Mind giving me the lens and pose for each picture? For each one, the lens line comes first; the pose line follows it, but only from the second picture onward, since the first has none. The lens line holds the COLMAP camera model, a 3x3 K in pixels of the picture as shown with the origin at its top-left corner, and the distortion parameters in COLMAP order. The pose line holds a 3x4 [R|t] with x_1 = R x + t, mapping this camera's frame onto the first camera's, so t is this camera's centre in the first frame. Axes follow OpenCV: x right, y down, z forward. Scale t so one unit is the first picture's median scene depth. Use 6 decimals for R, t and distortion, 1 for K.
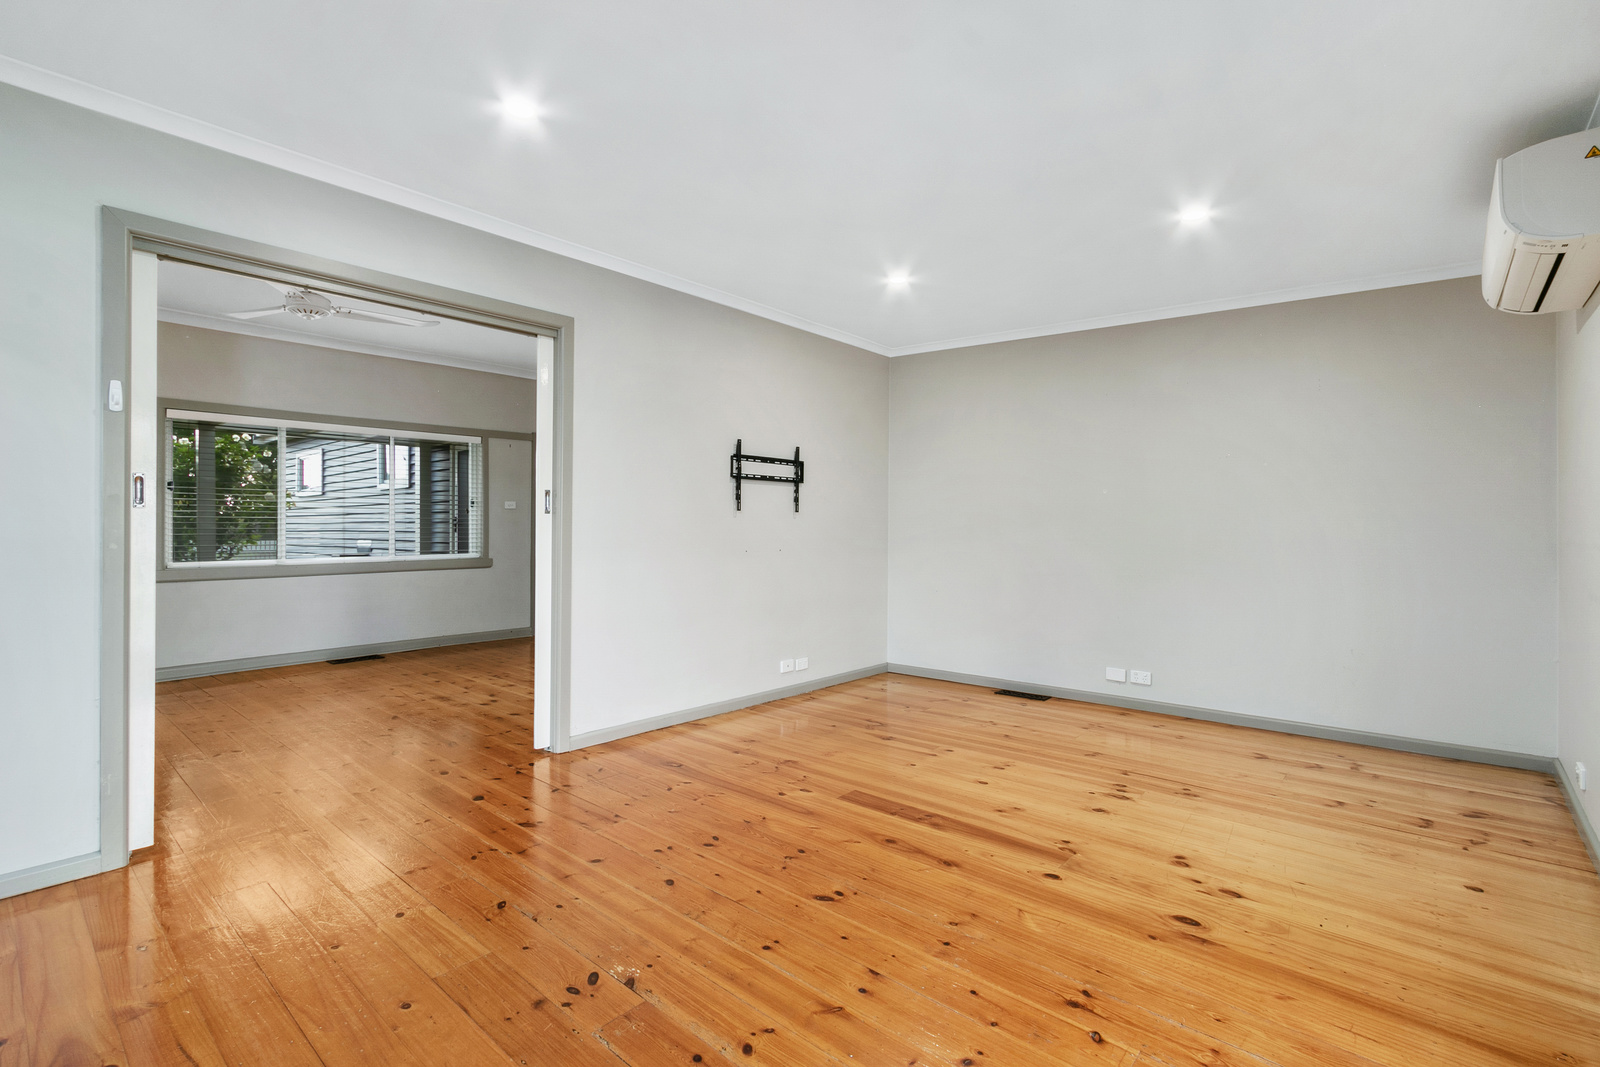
lens RADIAL K [[727.5, 0, 798.5], [0, 727.5, 530.8], [0, 0, 1]] dist [0.005688, -0.000907]
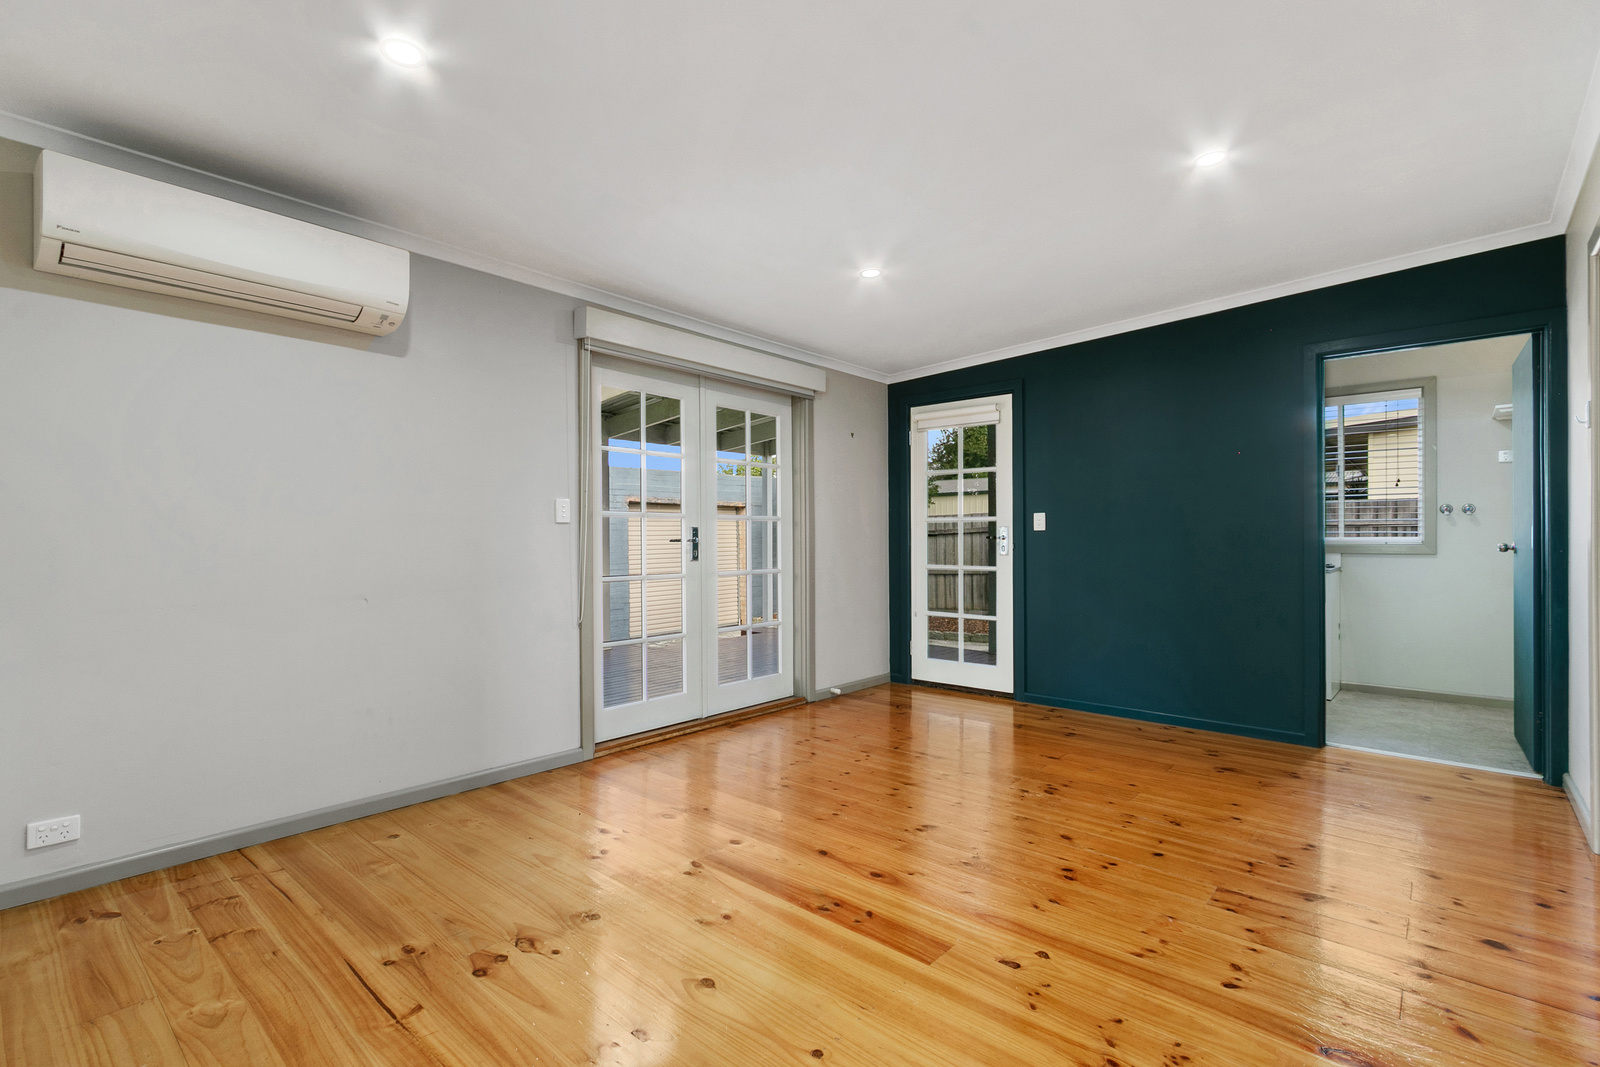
lens RADIAL K [[727.5, 0, 802.3], [0, 727.5, 537.8], [0, 0, 1]] dist [0.005688, -0.000907]
pose [[-0.999994, 0.000143, 0.003565, 0.213083], [0.000143, 1.000000, -0.000130, -0.002521], [-0.003565, -0.000130, -0.999994, 1.891248]]
